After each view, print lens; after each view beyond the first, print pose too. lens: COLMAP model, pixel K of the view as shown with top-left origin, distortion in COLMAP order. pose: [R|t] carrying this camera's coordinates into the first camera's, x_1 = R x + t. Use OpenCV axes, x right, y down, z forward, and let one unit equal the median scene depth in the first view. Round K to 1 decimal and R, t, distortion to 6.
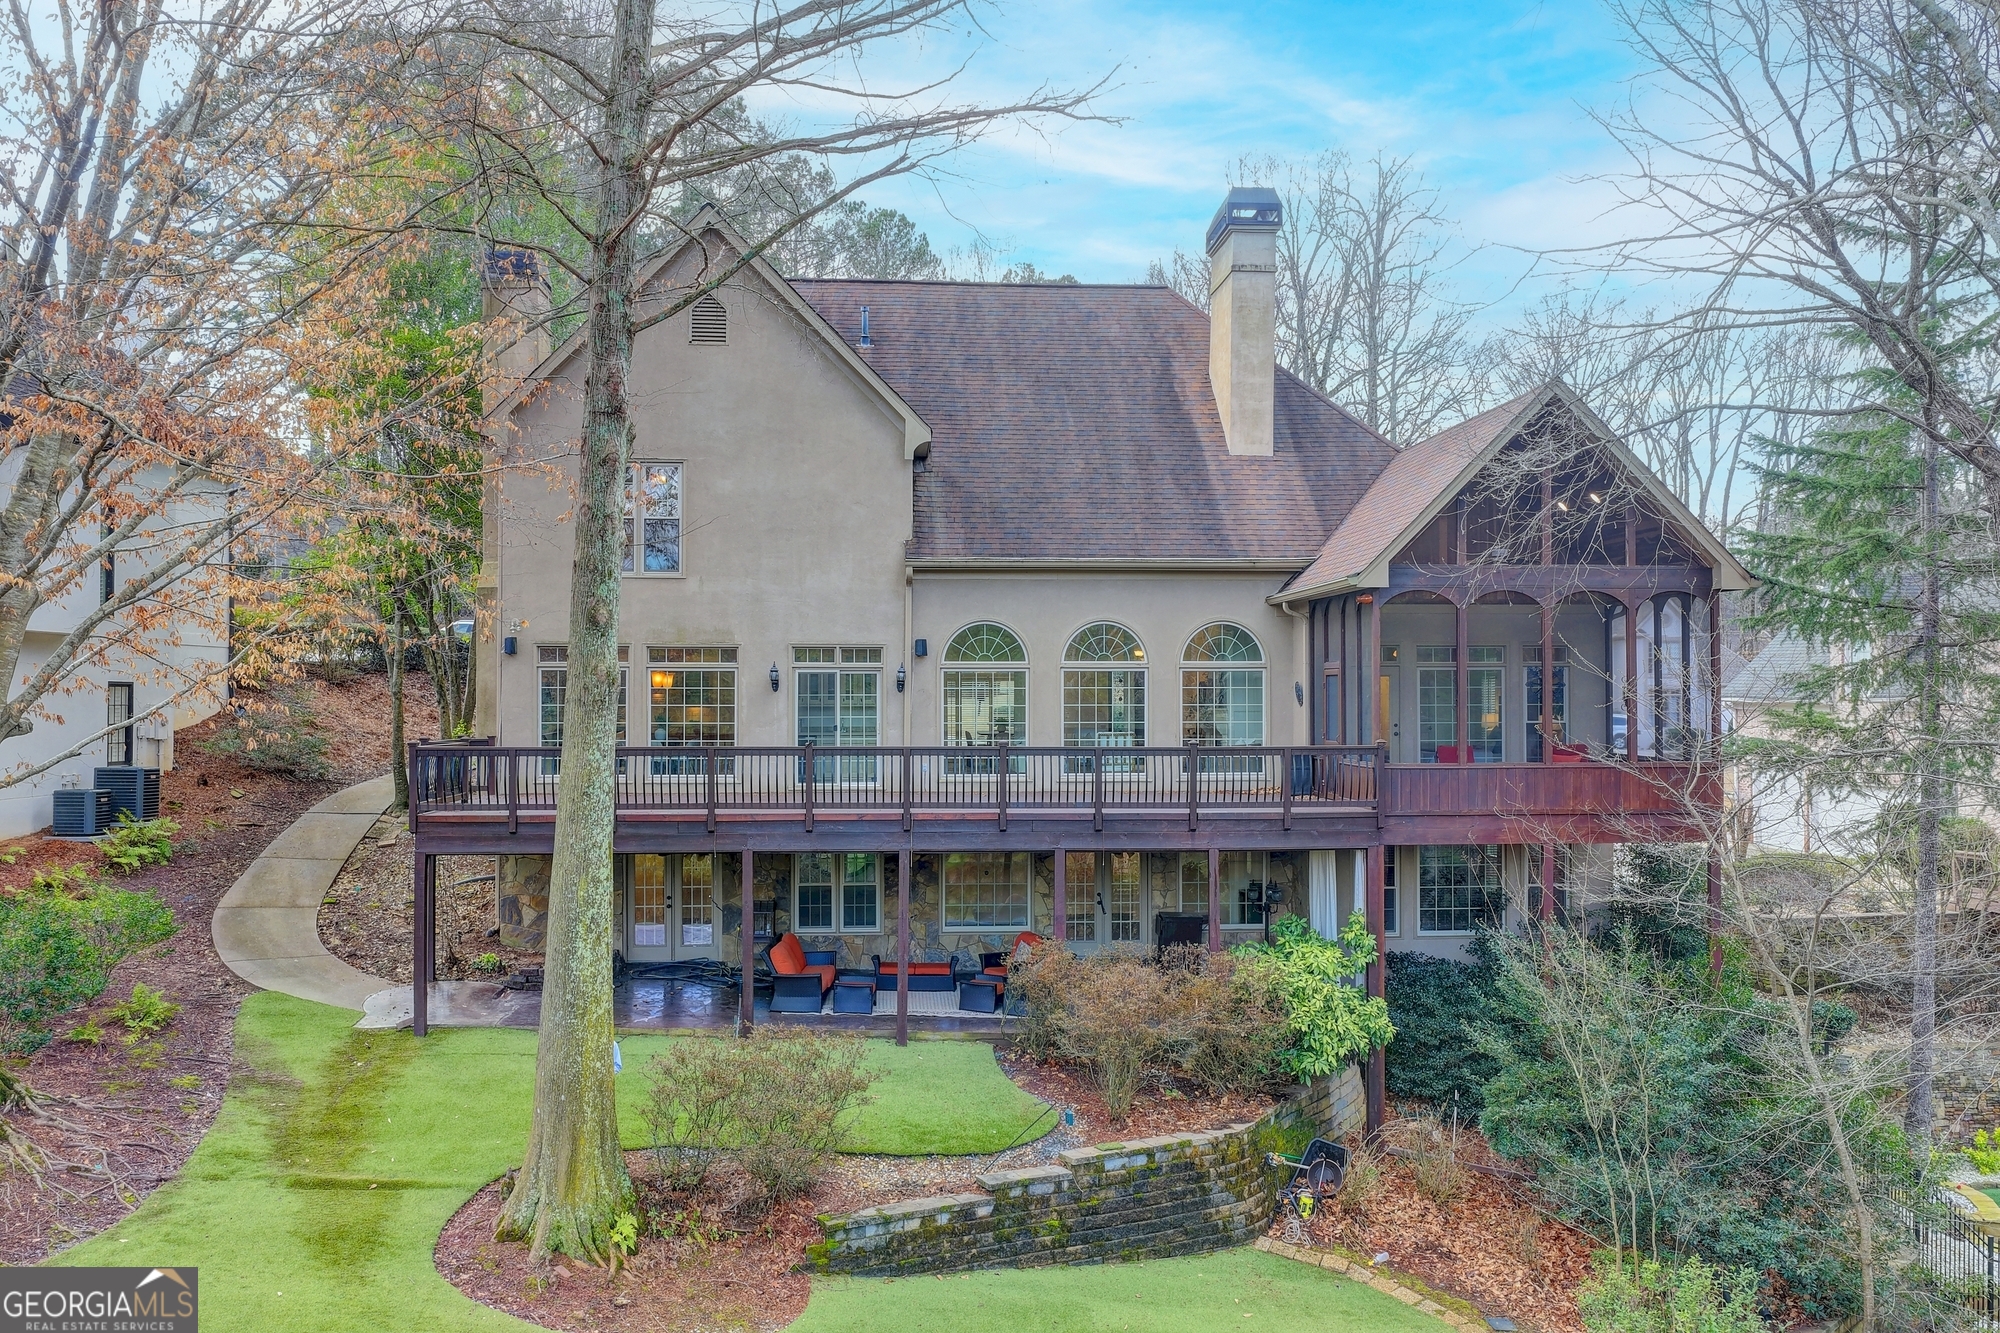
lens RADIAL K [[1659.2, 0, 1000.3], [0, 1659.2, 674.4], [0, 0, 1]] dist [-0.007157, 0.025753]
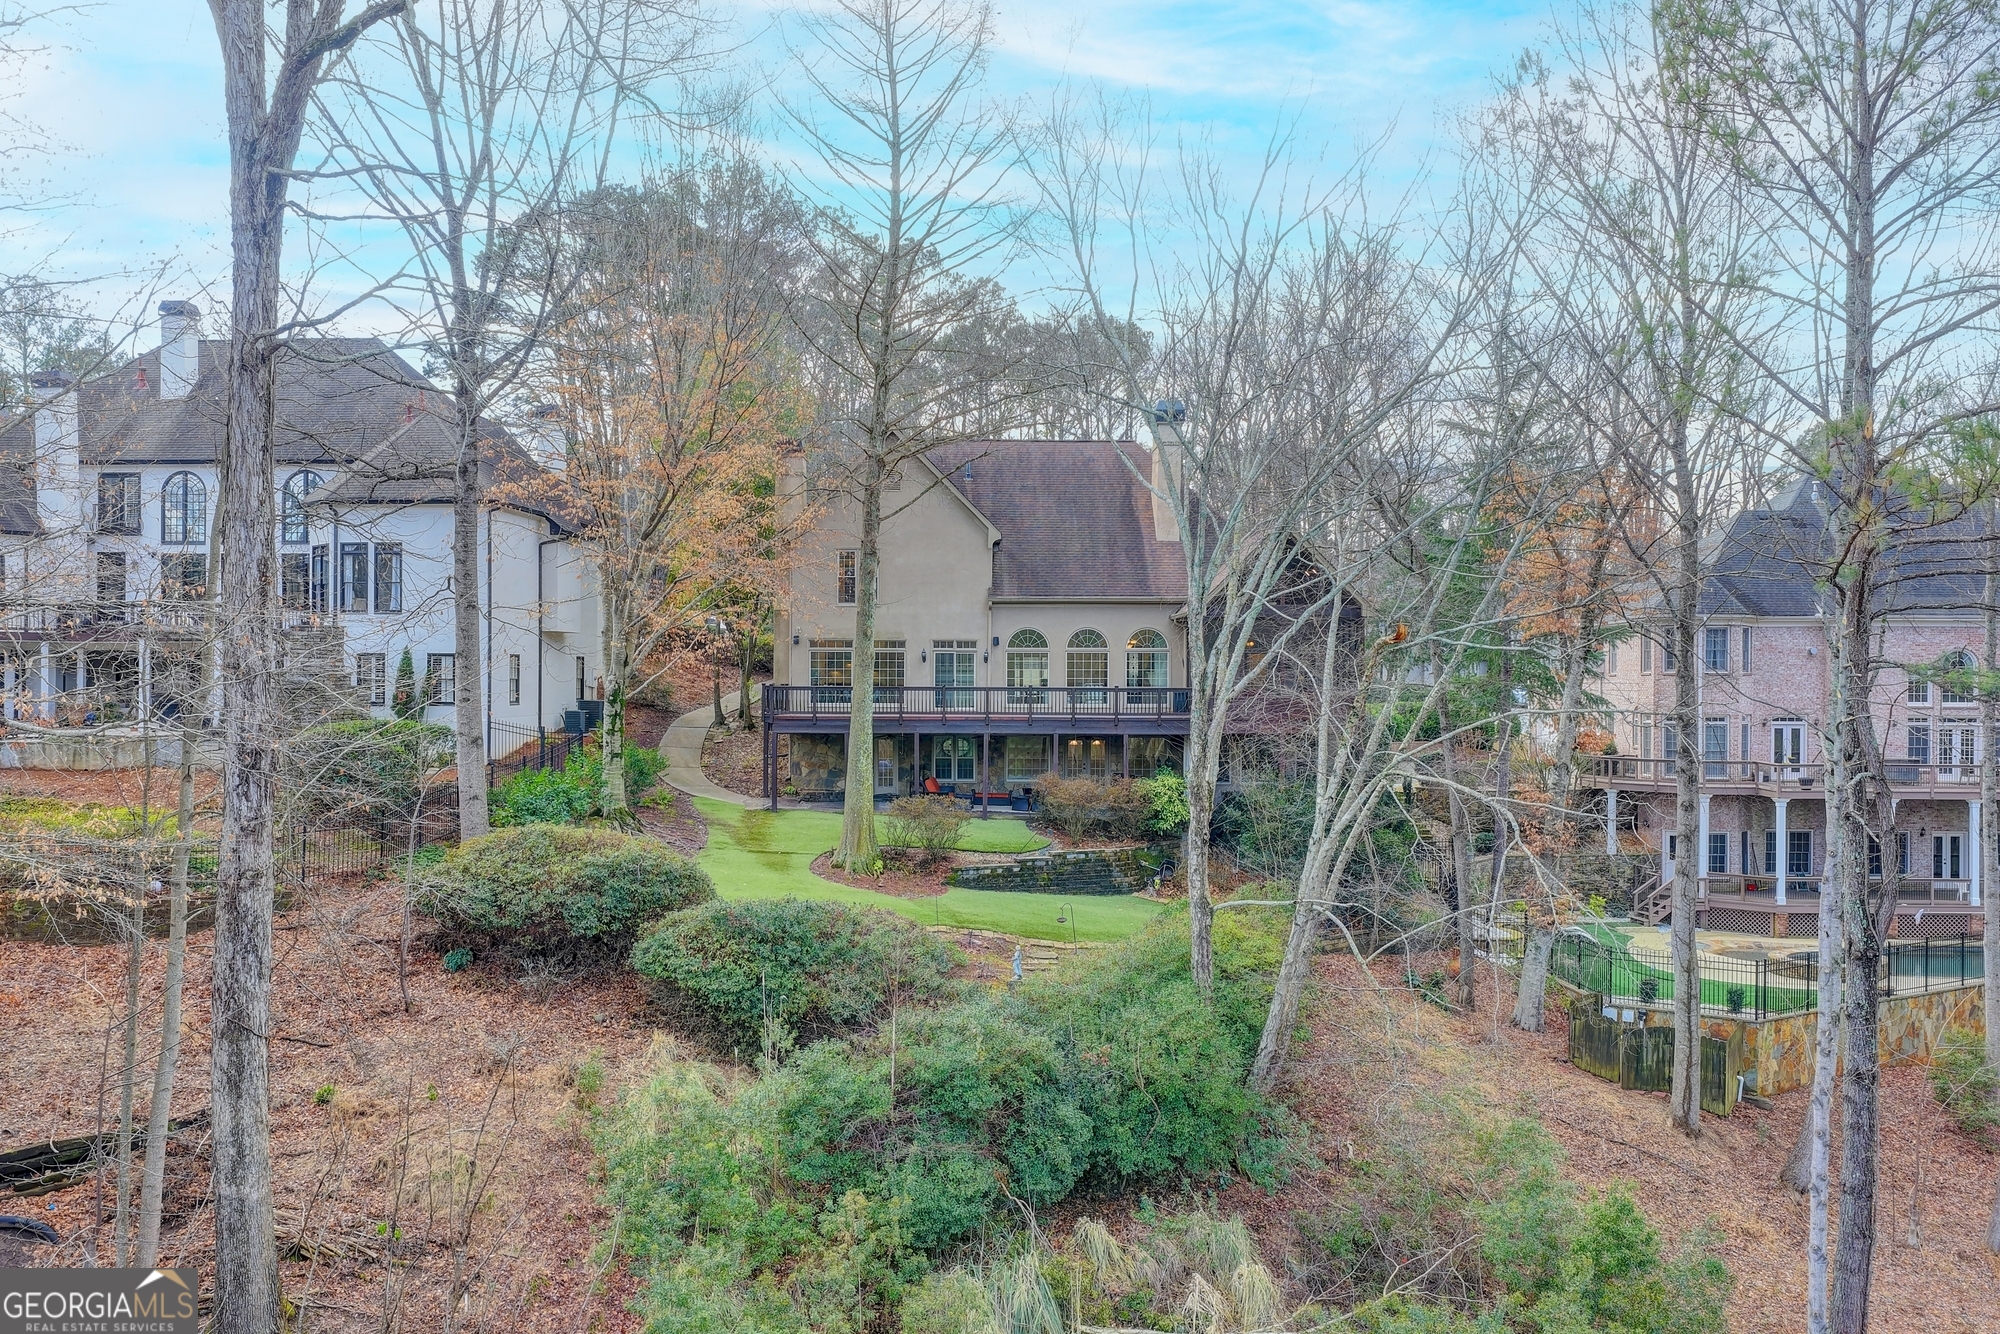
lens RADIAL K [[1659.2, 0, 1002.3], [0, 1659.2, 672.2], [0, 0, 1]] dist [-0.007157, 0.025753]
pose [[0.998384, 0.003480, -0.056716, 0.084349], [-0.002684, 0.999897, 0.014106, -0.007588], [0.056760, -0.013931, 0.998291, -1.150385]]
